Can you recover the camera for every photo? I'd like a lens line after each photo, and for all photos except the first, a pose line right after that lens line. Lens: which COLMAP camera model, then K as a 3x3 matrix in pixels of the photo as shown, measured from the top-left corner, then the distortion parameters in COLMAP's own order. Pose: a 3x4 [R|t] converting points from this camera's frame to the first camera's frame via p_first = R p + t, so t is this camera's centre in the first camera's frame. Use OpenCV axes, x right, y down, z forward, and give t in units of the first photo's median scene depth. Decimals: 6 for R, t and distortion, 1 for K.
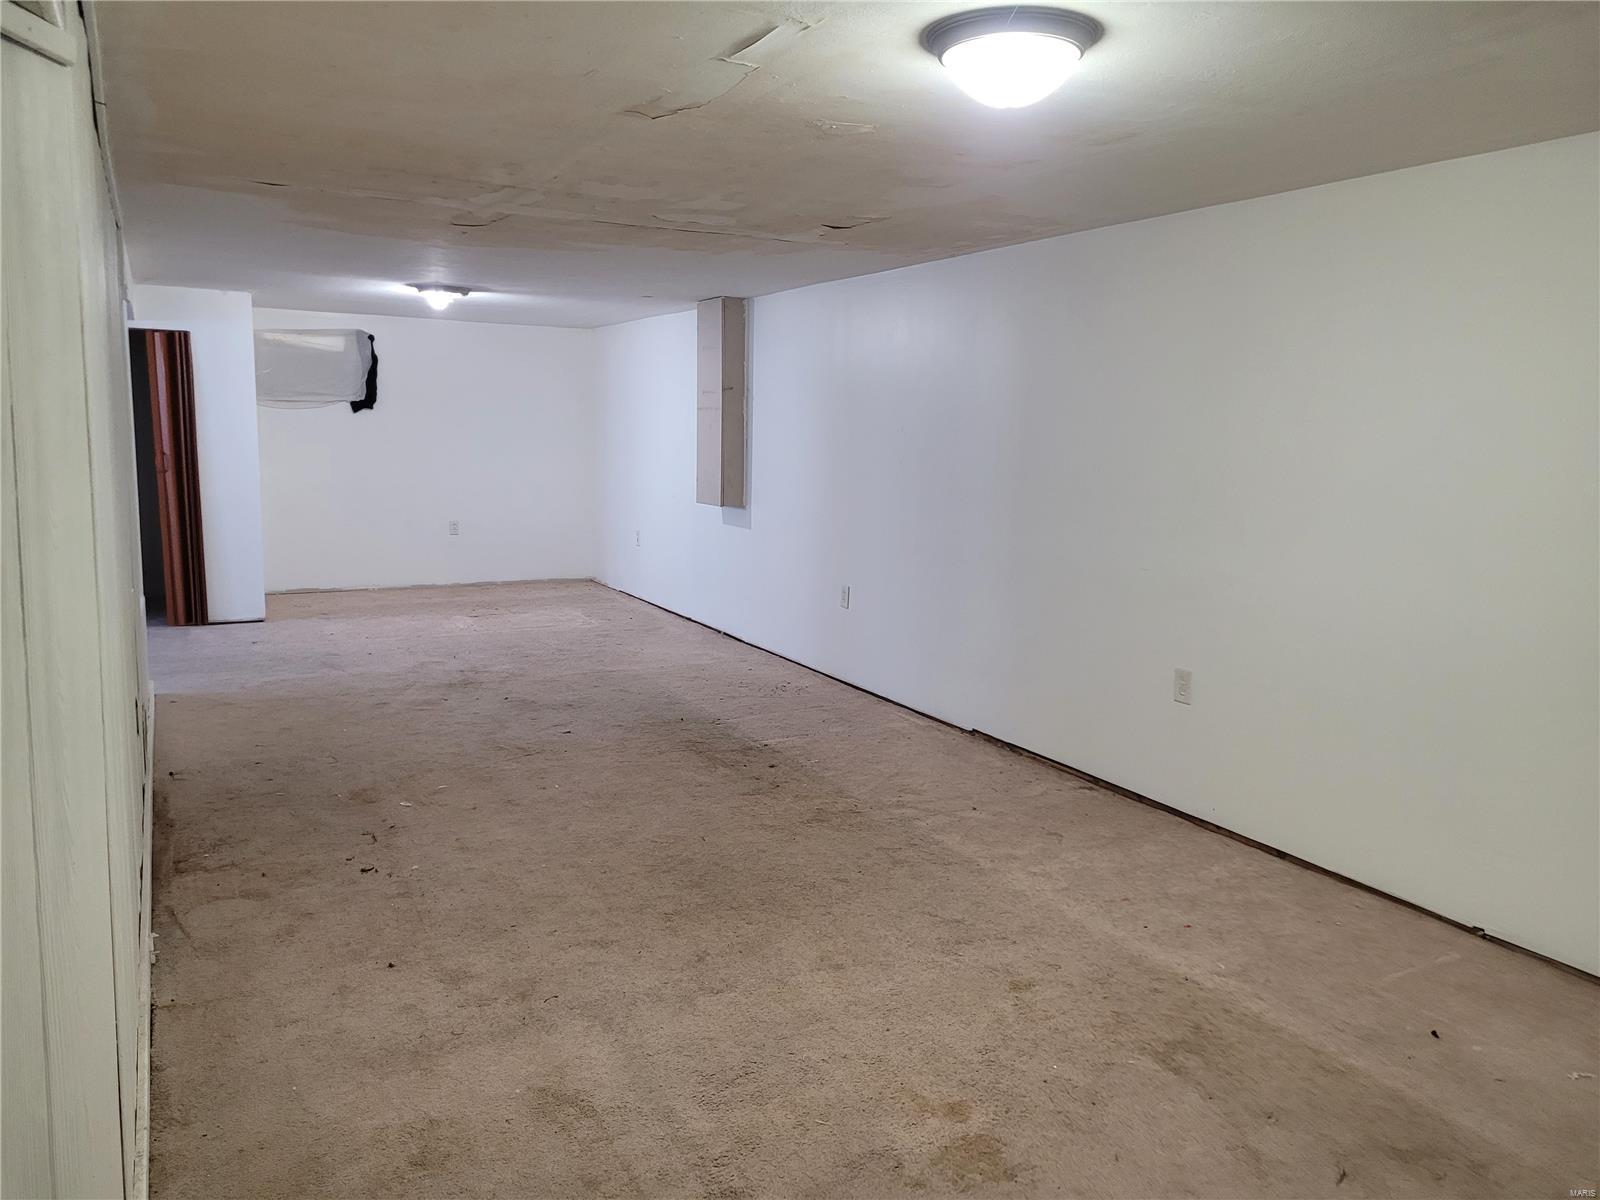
lens RADIAL K [[1207.8, 0, 792.6], [0, 1207.8, 605.9], [0, 0, 1]] dist [0.055507, -0.049852]
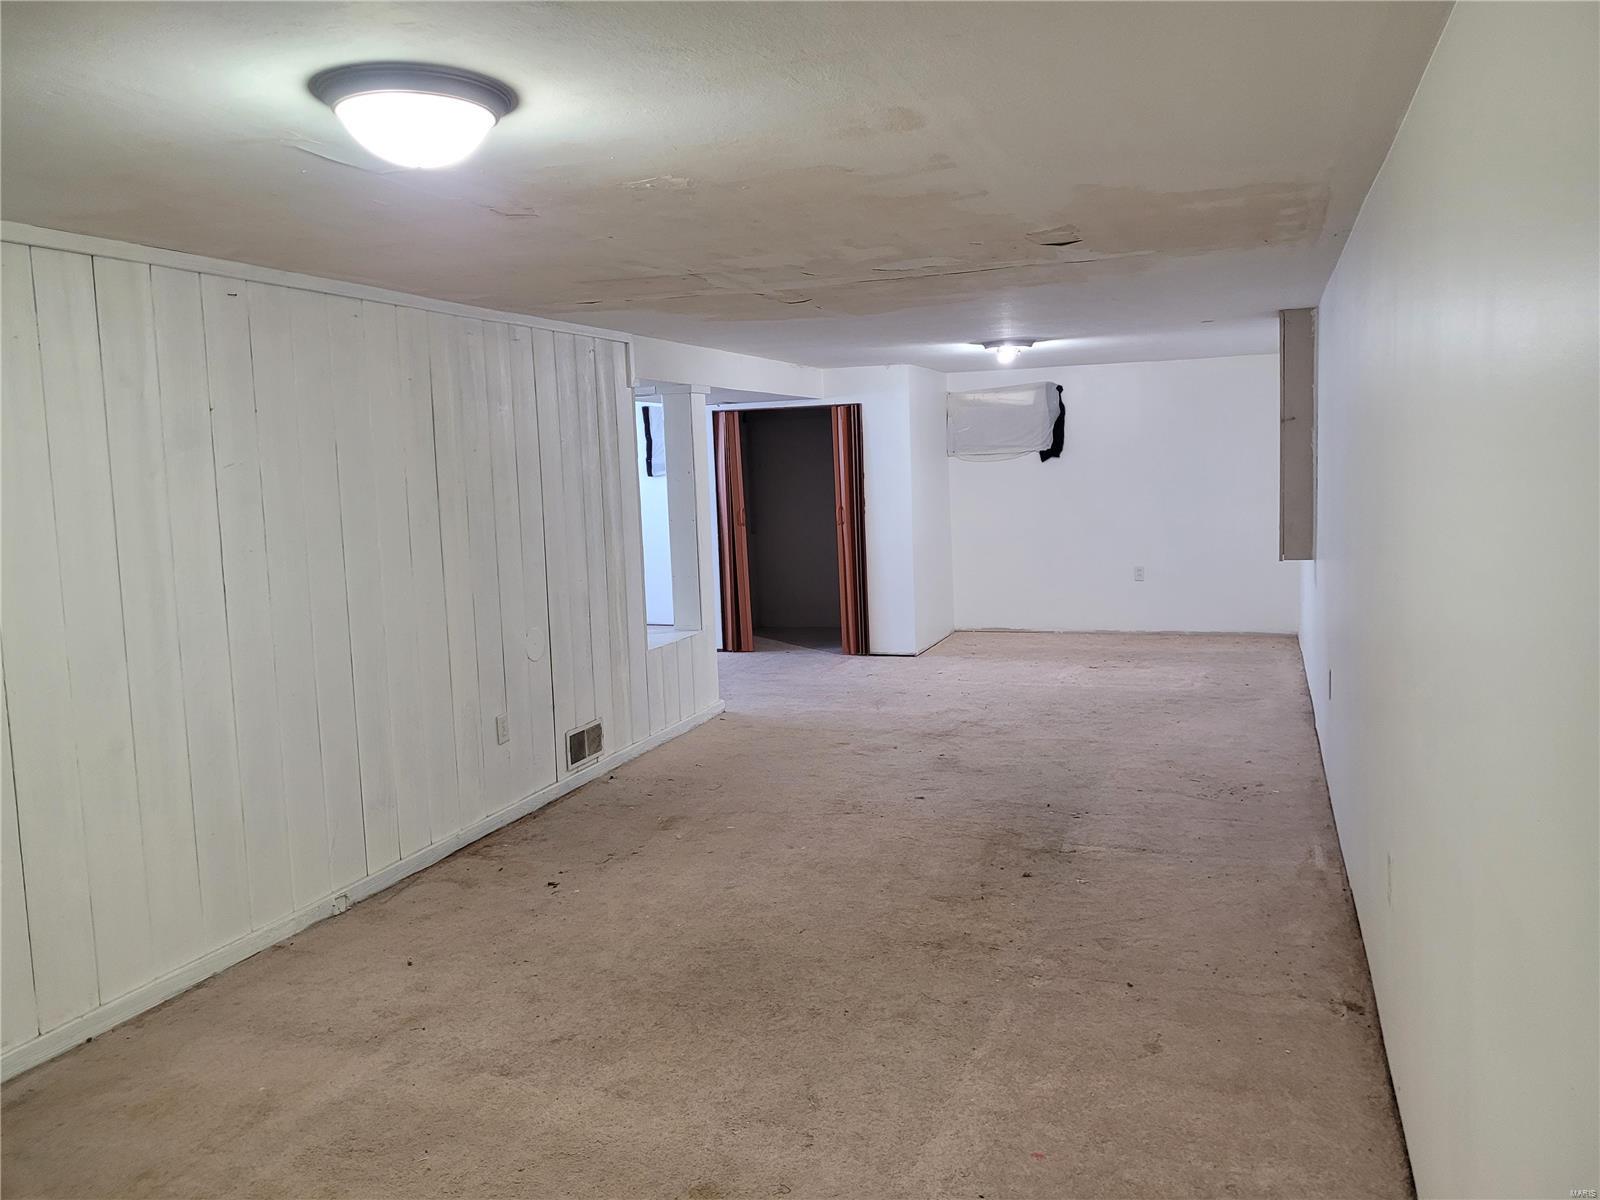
lens RADIAL K [[1207.8, 0, 808.0], [0, 1207.8, 591.8], [0, 0, 1]] dist [0.055507, -0.049852]
pose [[0.672811, 0.036695, -0.738904, 0.348066], [-0.061869, 0.998061, -0.006770, -0.036182], [0.737223, 0.050270, 0.673777, 0.204107]]
